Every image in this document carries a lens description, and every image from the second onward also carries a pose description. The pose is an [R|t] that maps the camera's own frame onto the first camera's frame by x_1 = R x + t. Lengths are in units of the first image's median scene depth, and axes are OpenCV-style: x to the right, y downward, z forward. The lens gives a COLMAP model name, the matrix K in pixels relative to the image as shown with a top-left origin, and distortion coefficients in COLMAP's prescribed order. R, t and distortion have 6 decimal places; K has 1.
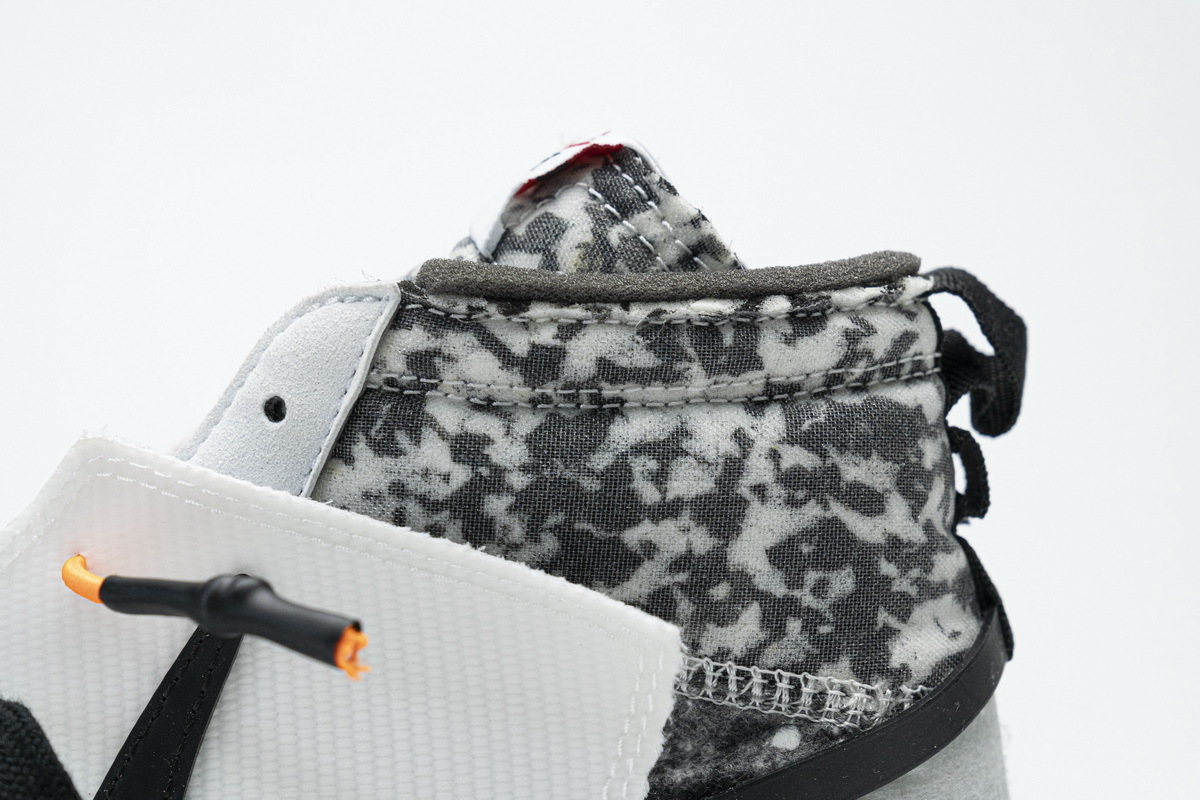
lens RADIAL K [[2405.2, 0, 600.0], [0, 2405.2, 400.0], [0, 0, 1]] dist [0.054222, -0.331660]
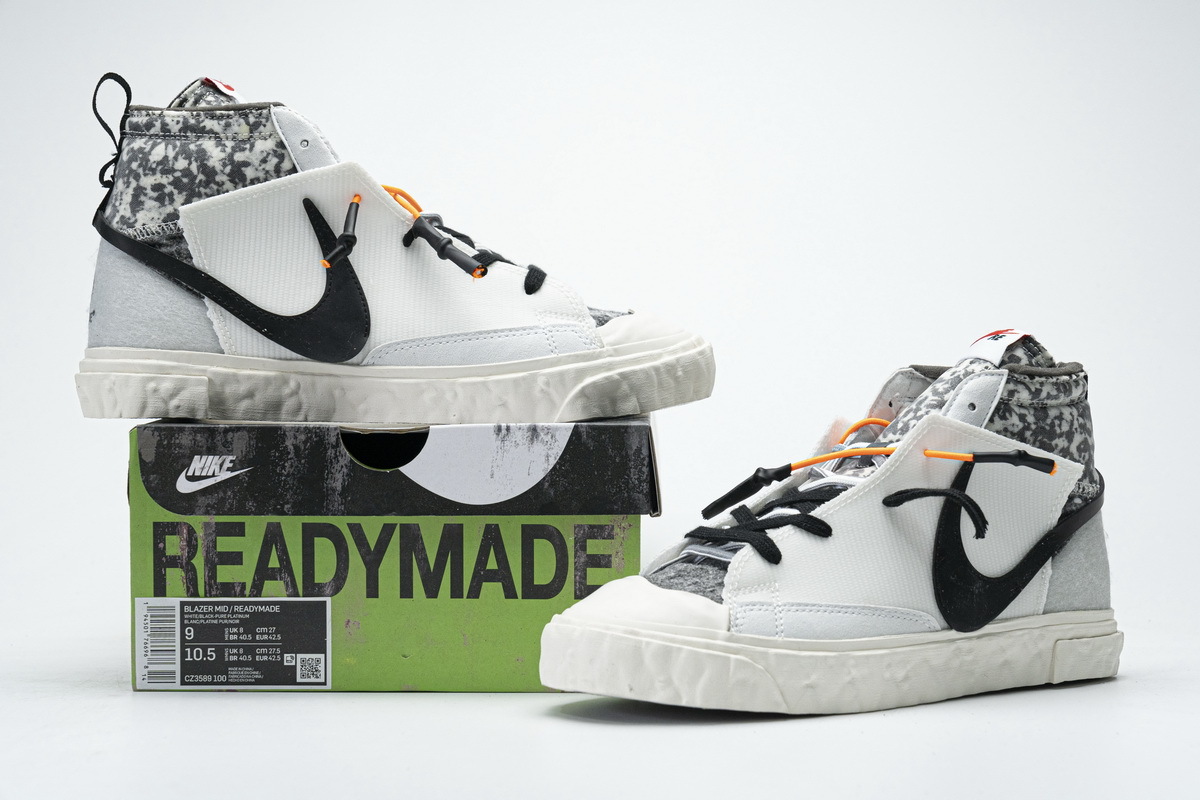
lens RADIAL K [[2405.2, 0, 600.0], [0, 2405.2, 400.0], [0, 0, 1]] dist [0.054222, -0.331660]
pose [[0.817457, 0.002771, 0.575983, -2.564597], [0.013474, 0.999623, -0.023933, 0.069635], [-0.575832, 0.027325, 0.817111, -1.505752]]
